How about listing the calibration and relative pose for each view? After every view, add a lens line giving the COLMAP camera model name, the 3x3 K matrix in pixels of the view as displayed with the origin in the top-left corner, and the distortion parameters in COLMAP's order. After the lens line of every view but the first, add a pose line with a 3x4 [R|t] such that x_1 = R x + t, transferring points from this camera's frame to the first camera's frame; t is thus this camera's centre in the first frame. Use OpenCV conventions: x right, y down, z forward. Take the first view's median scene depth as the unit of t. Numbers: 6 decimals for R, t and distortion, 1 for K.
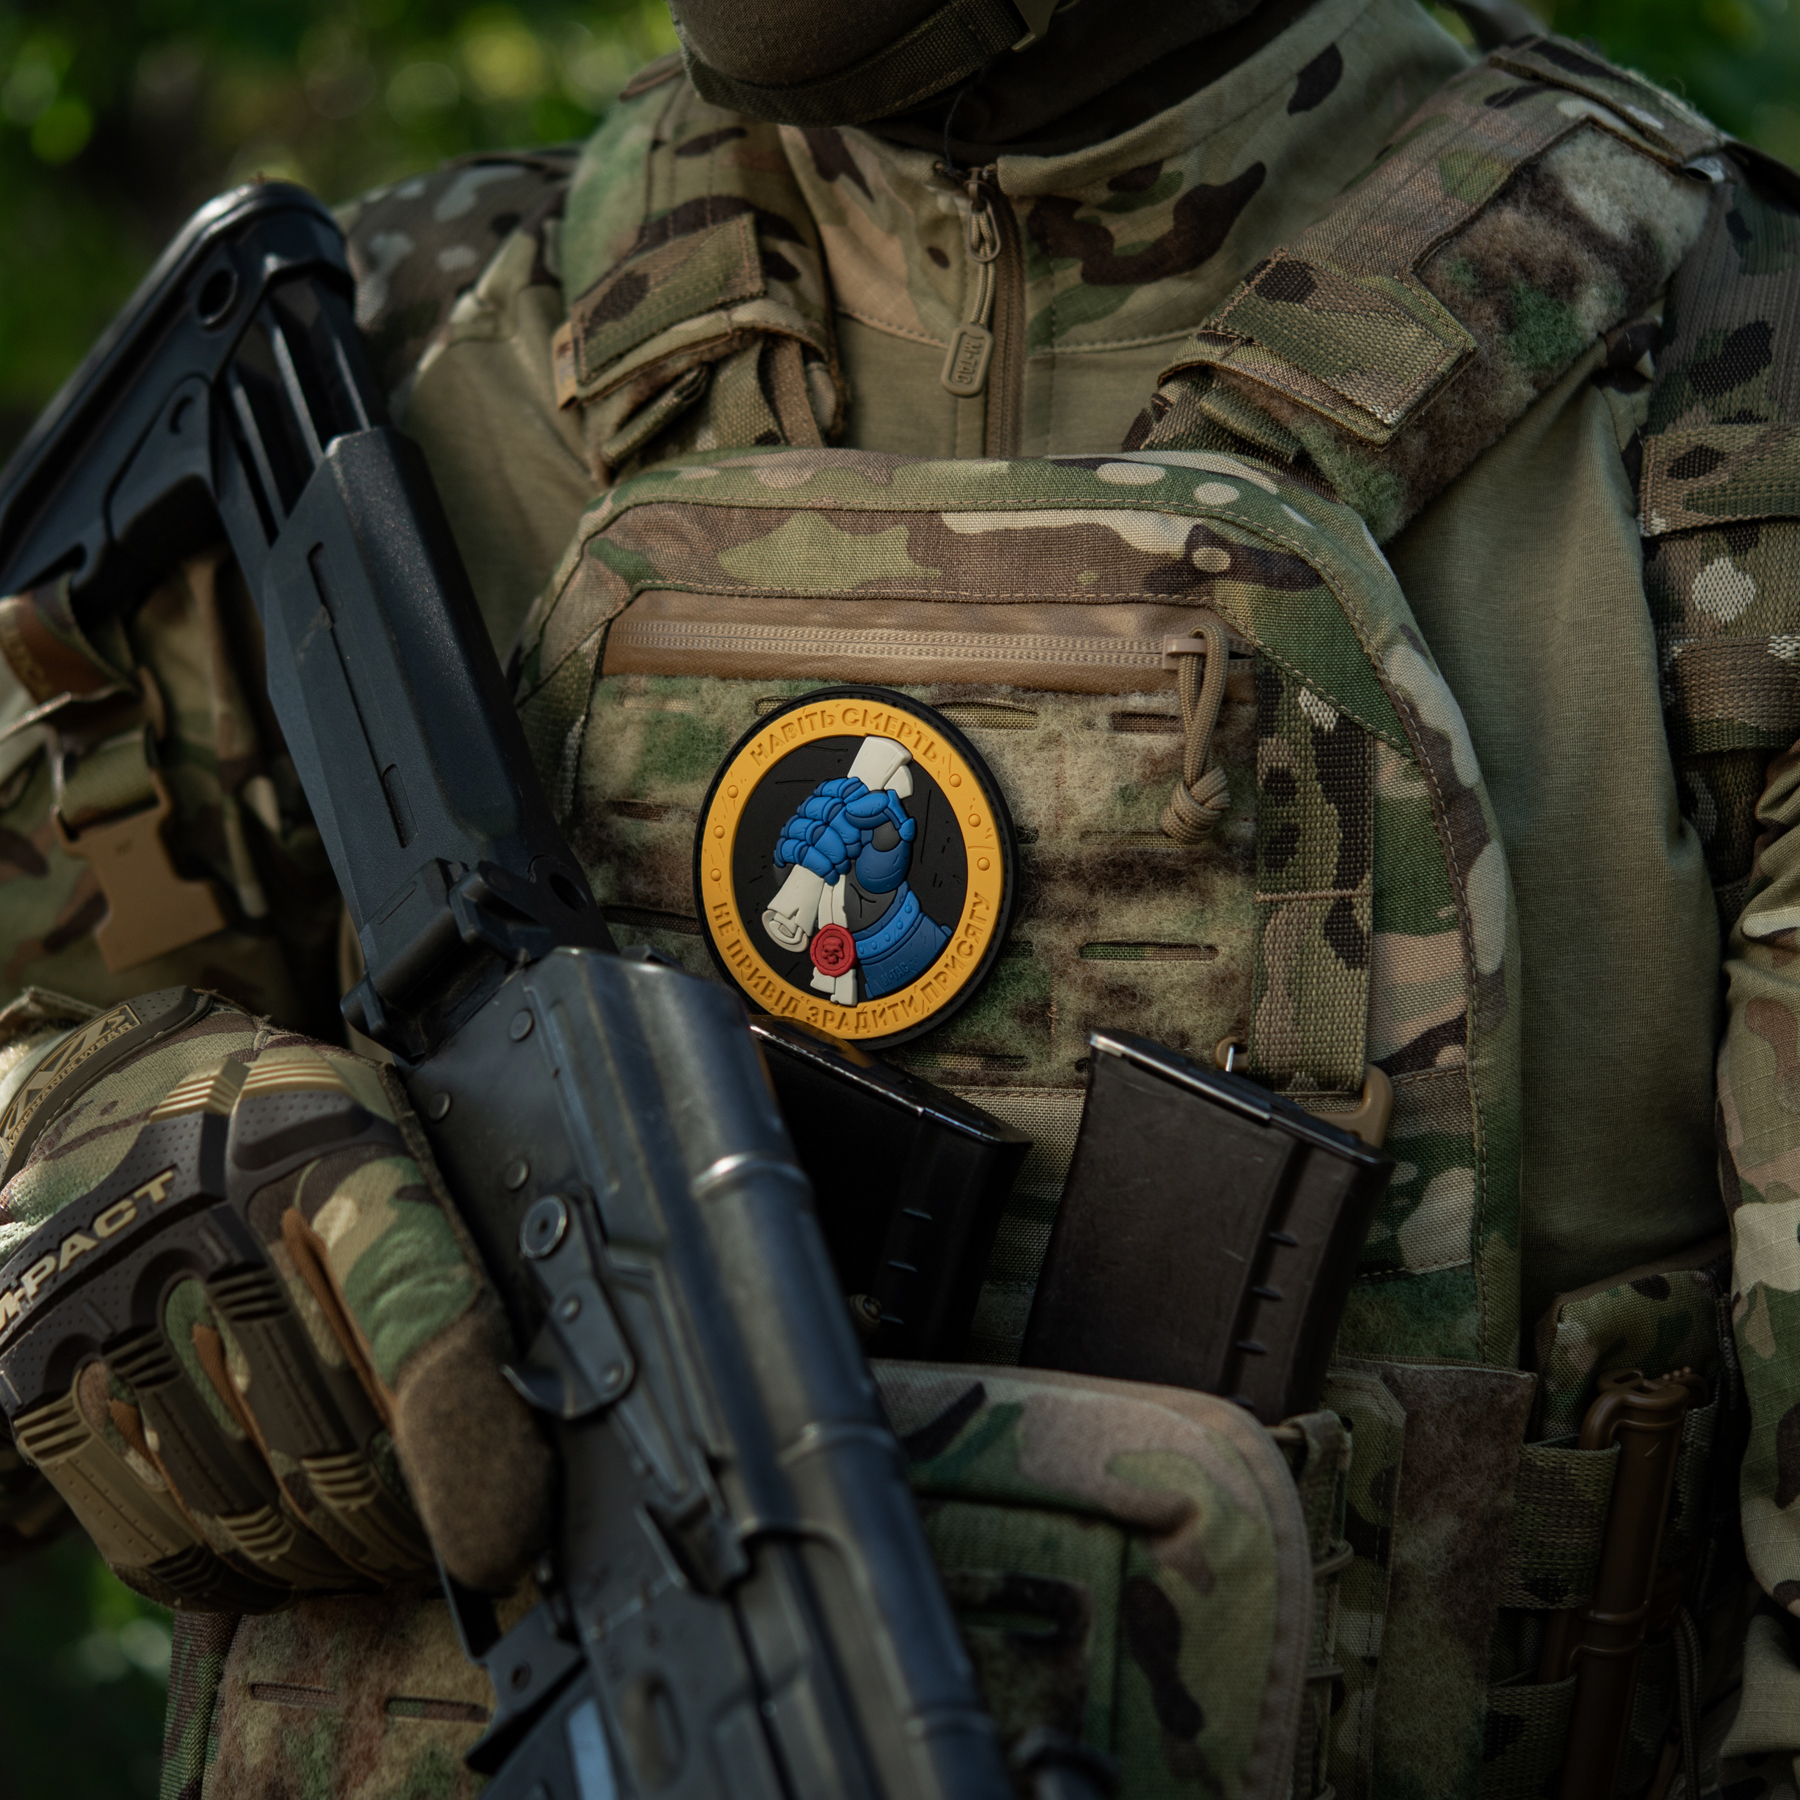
lens RADIAL K [[4464.6, 0, 900.0], [0, 4464.6, 900.0], [0, 0, 1]] dist [0.024510, 0.053796]
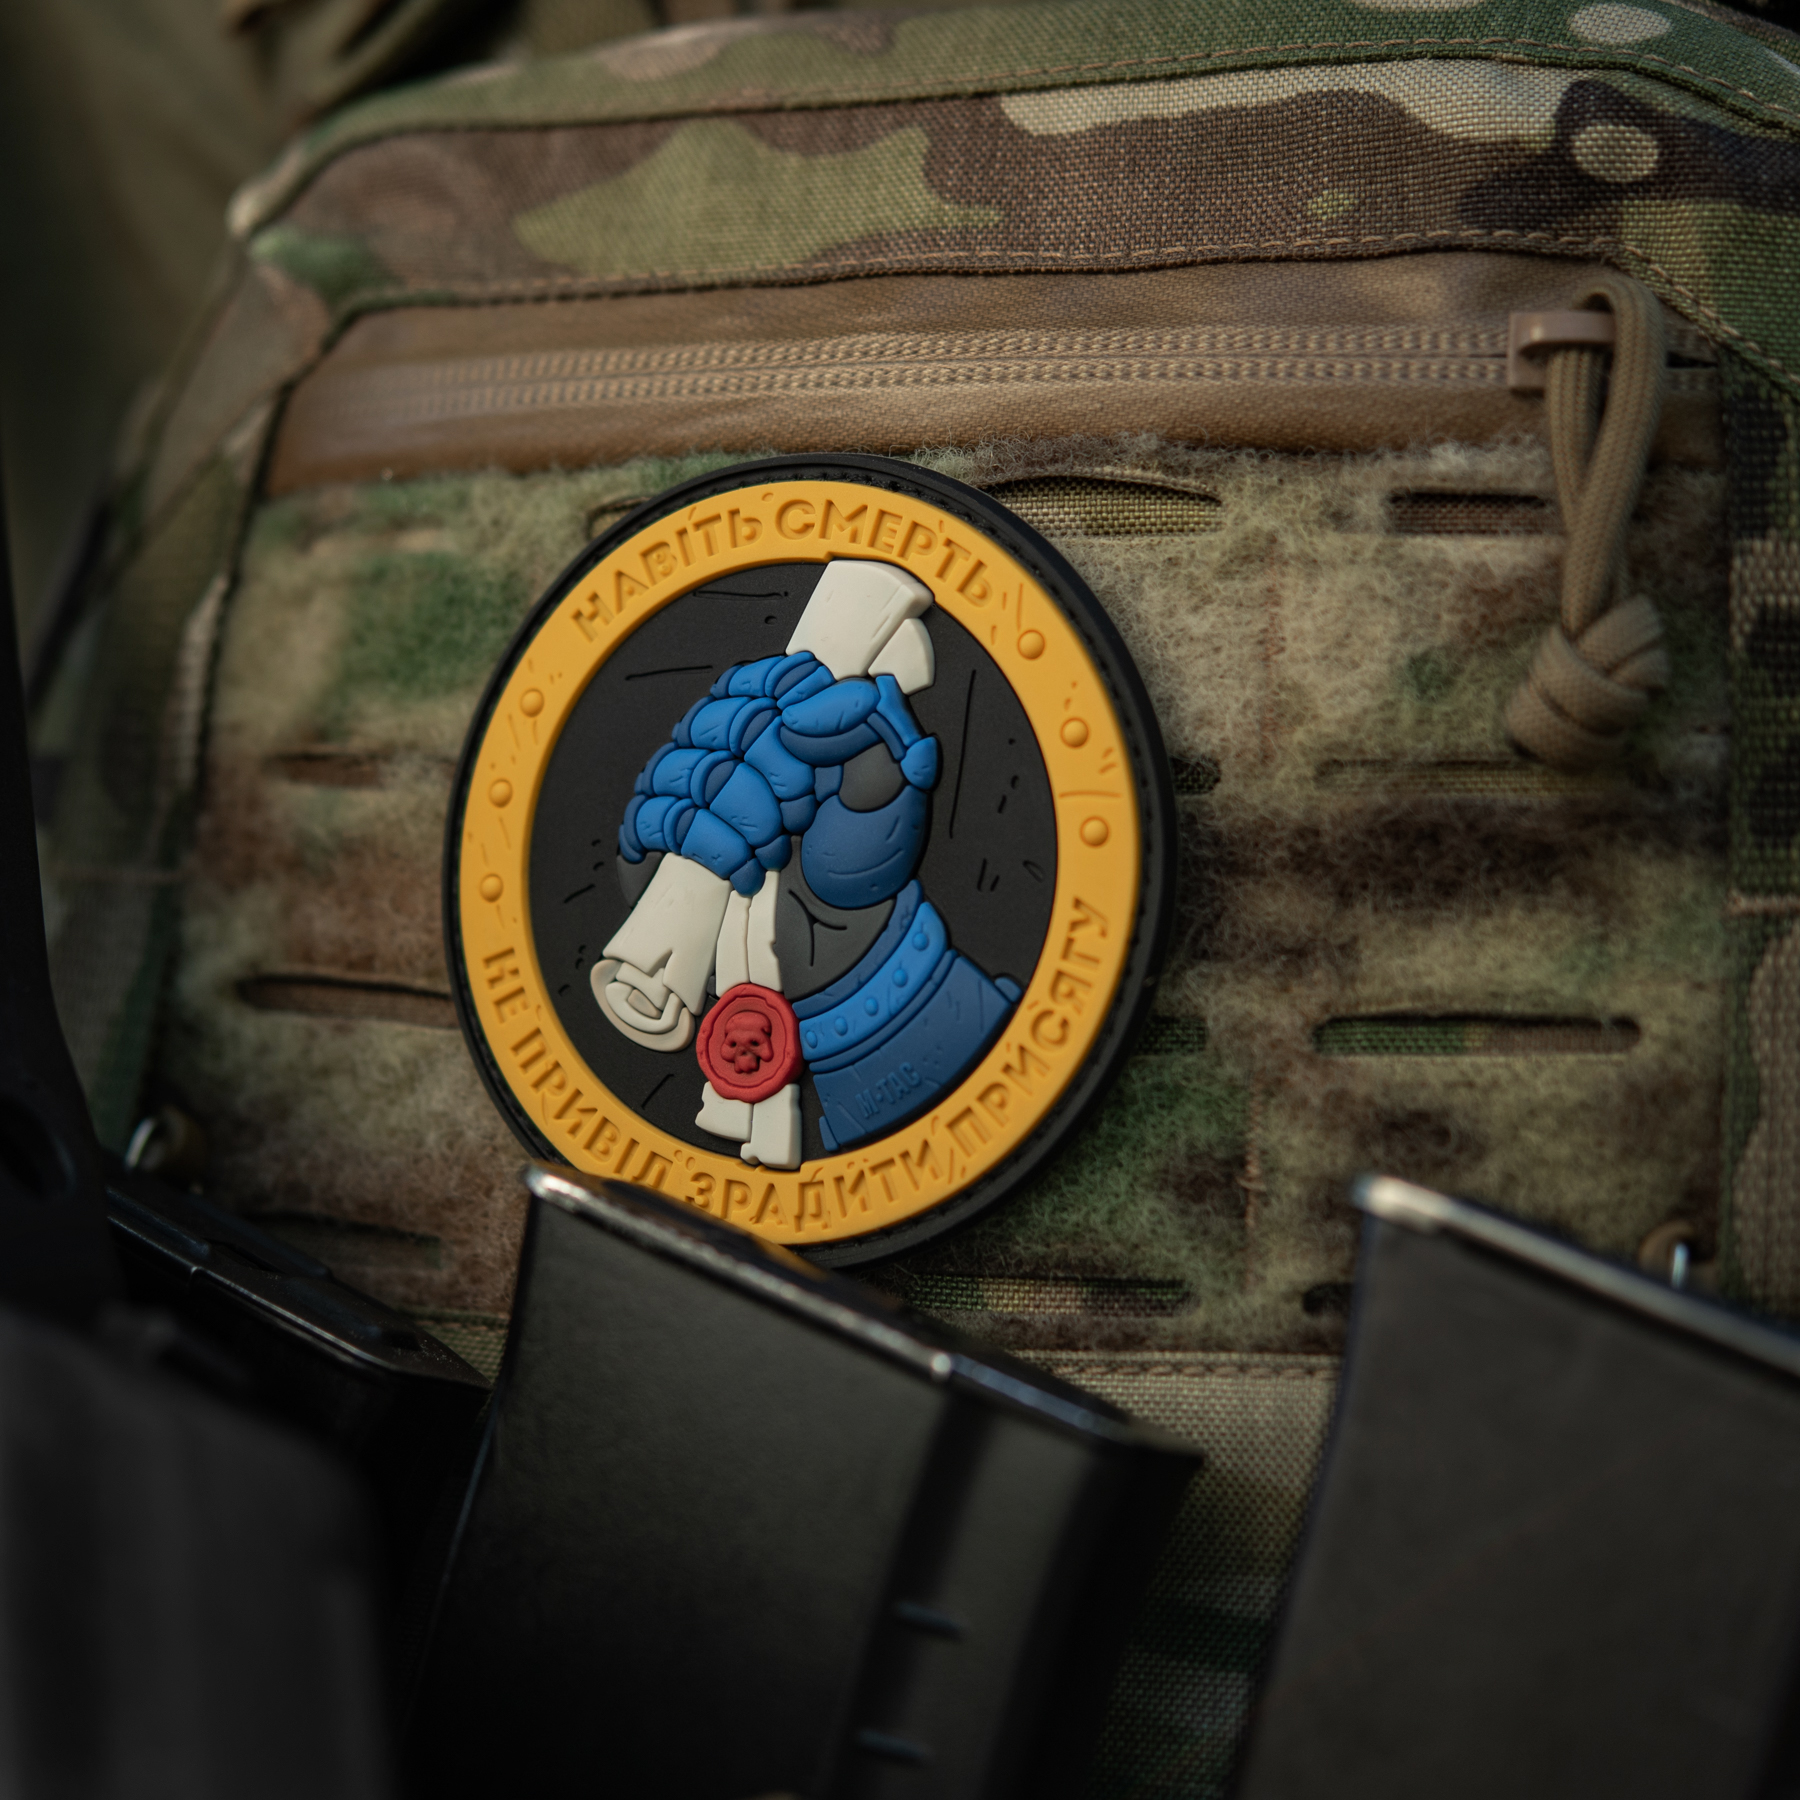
lens RADIAL K [[4464.6, 0, 900.0], [0, 4464.6, 900.0], [0, 0, 1]] dist [0.024510, 0.053796]
pose [[0.999823, 0.013148, 0.013491, -0.006139], [-0.011276, 0.991387, -0.130475, 0.055331], [-0.015090, 0.130300, 0.991360, 0.565161]]
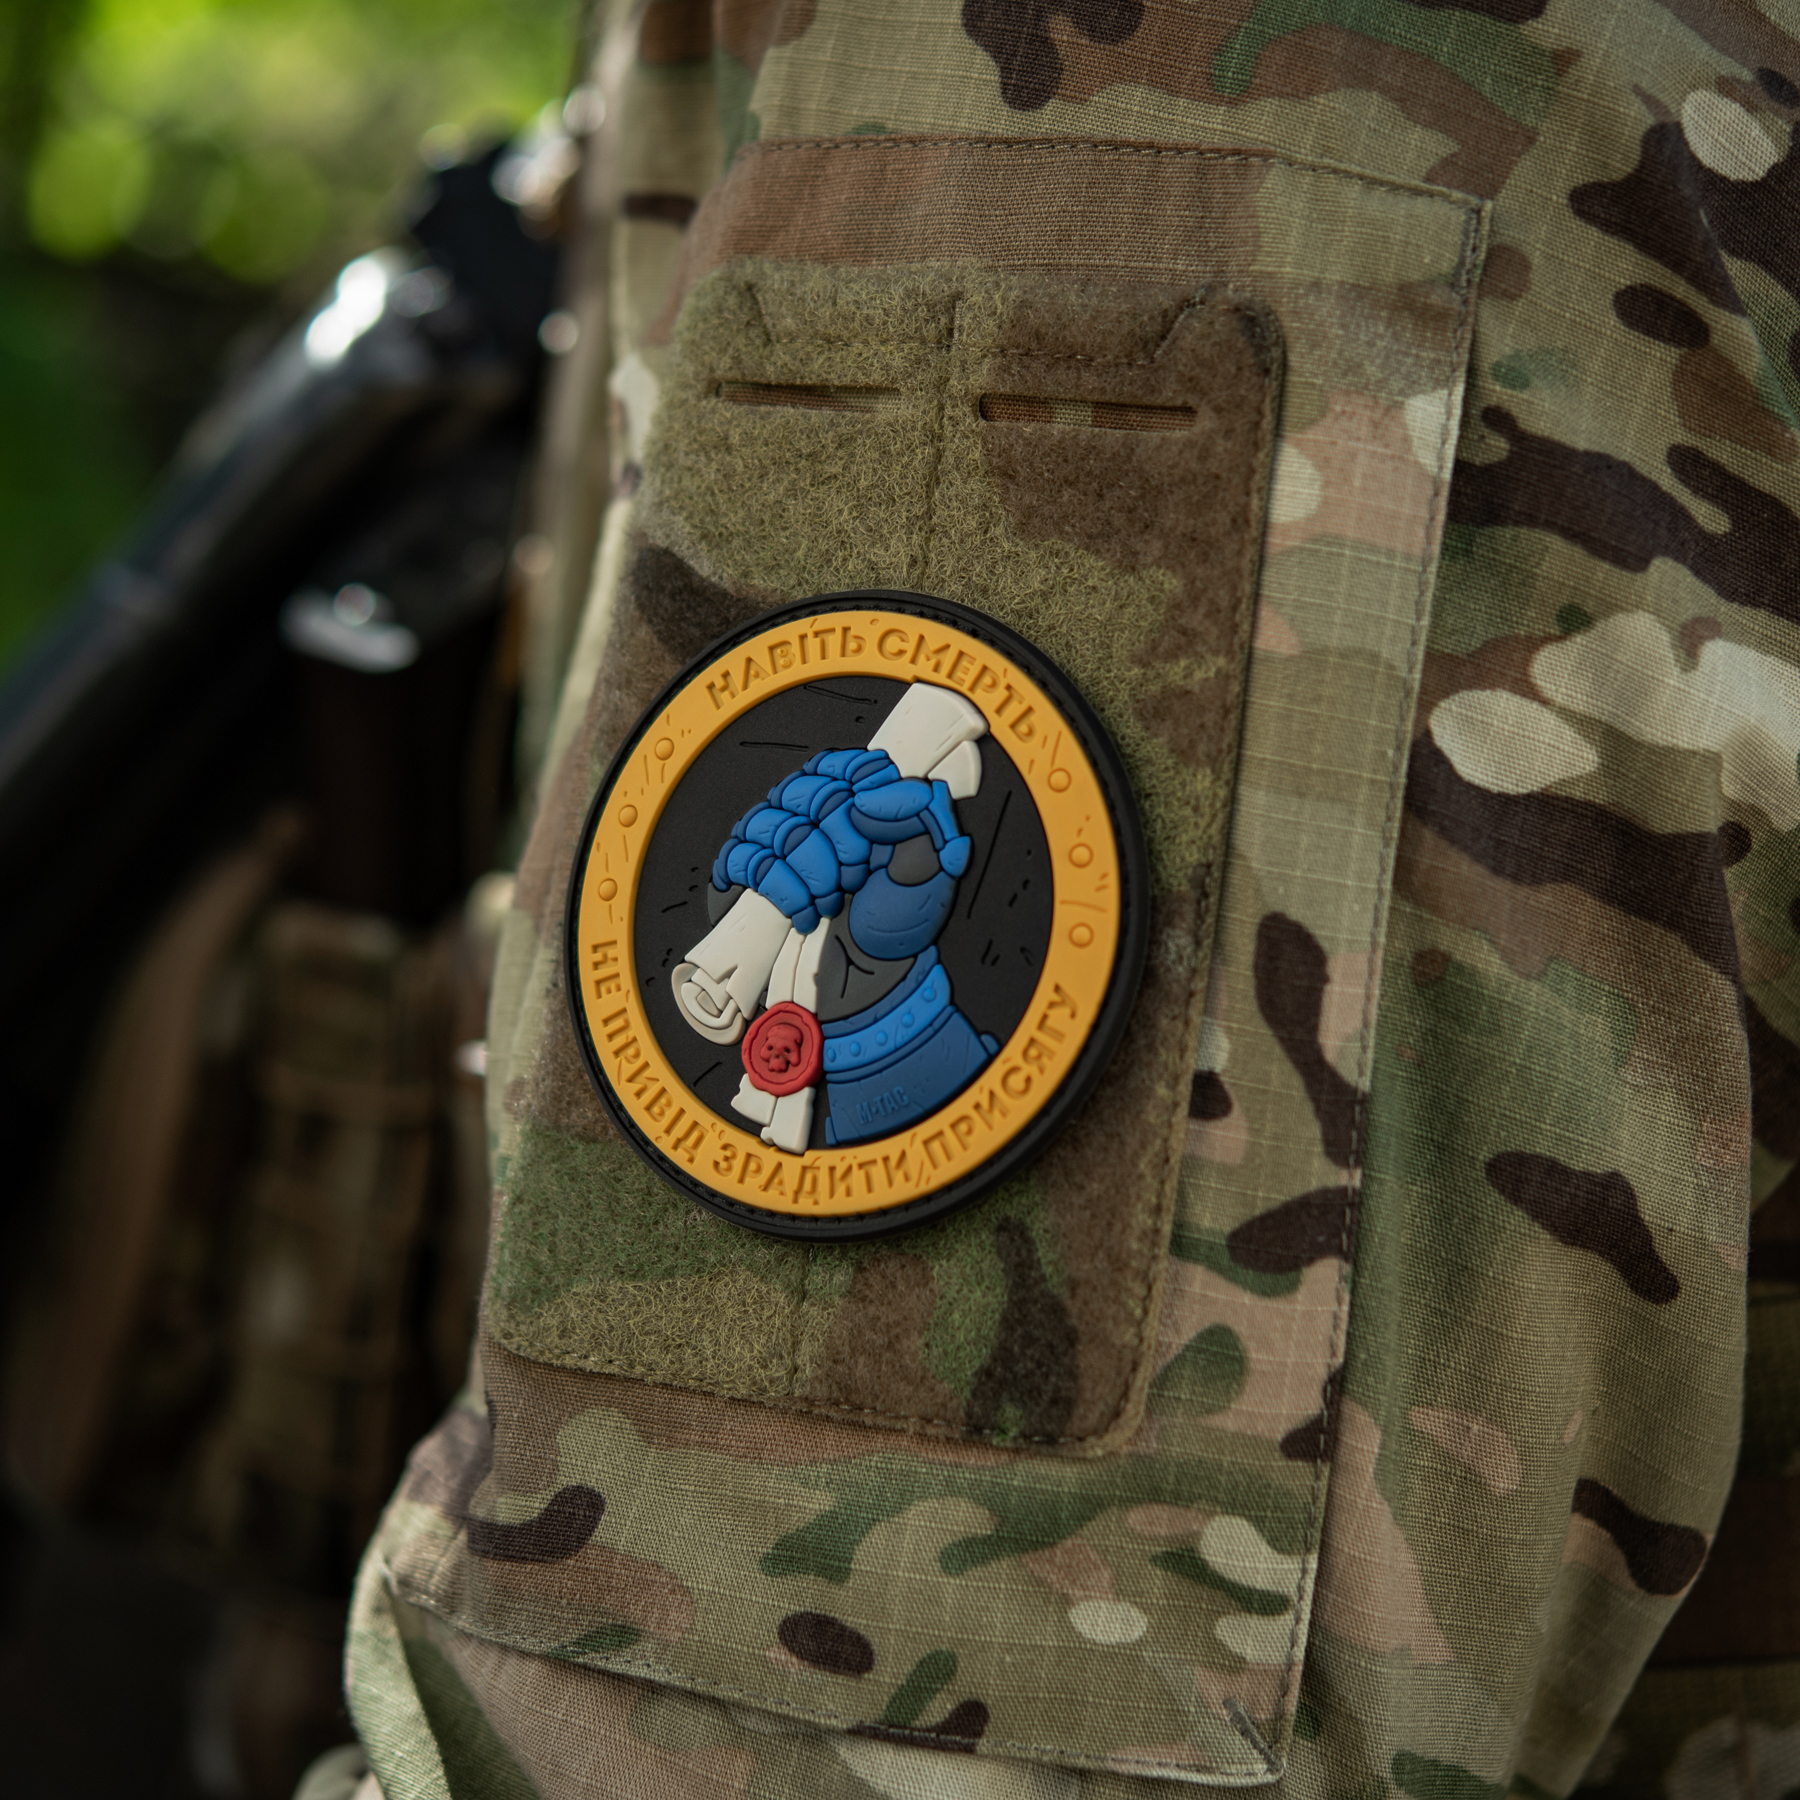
lens RADIAL K [[4464.6, 0, 900.0], [0, 4464.6, 900.0], [0, 0, 1]] dist [0.024510, 0.053796]
pose [[0.981516, 0.188114, -0.035196, 0.015638], [-0.191010, 0.974329, -0.119160, 0.057231], [0.011877, 0.123680, 0.992251, 0.450264]]
